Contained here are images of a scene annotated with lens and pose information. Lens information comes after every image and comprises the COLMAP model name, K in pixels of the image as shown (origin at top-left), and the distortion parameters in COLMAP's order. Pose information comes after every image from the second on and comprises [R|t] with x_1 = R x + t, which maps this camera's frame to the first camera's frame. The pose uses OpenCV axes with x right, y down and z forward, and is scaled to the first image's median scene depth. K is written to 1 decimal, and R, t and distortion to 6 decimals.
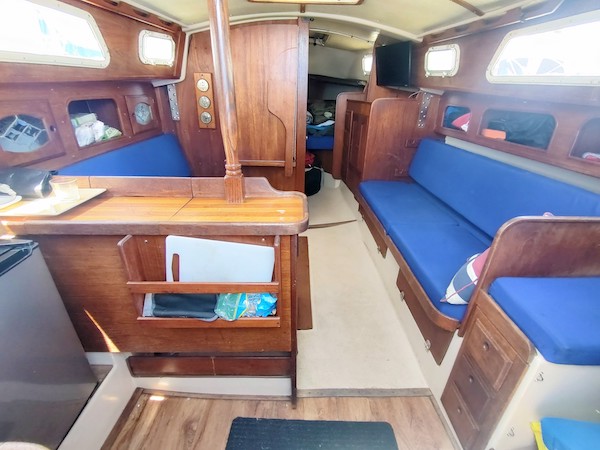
lens RADIAL K [[290.5, 0, 300.0], [0, 290.5, 225.0], [0, 0, 1]] dist [0.000197, 0.000376]
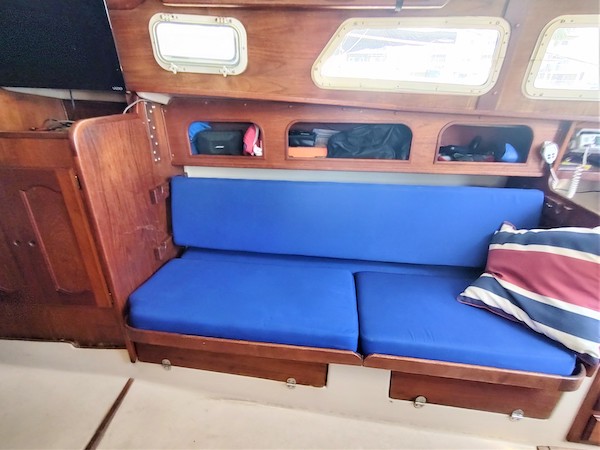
lens RADIAL K [[296.4, 0, 300.0], [0, 296.4, 225.0], [0, 0, 1]] dist [-0.002394, -0.000210]
pose [[0.159251, -0.424567, 0.891281, -0.108390], [0.410269, 0.849614, 0.331414, -0.354962], [-0.897952, 0.312887, 0.309488, 0.704902]]
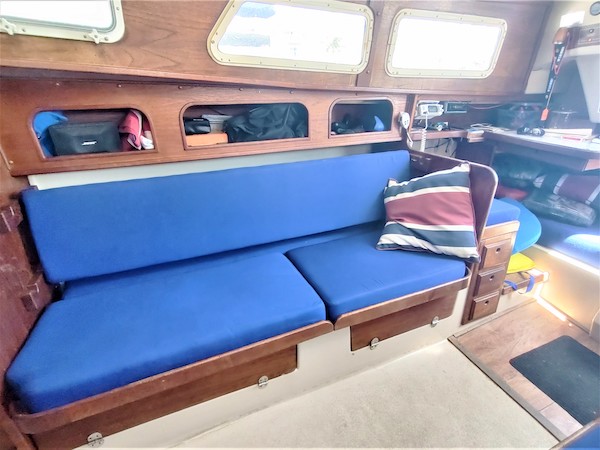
lens RADIAL K [[290.5, 0, 300.0], [0, 290.5, 225.0], [0, 0, 1]] dist [0.000197, 0.000376]
pose [[-0.363264, -0.409679, 0.836781, -0.079297], [0.388012, 0.750020, 0.535646, -0.379576], [-0.847045, 0.519262, -0.113495, 0.843930]]
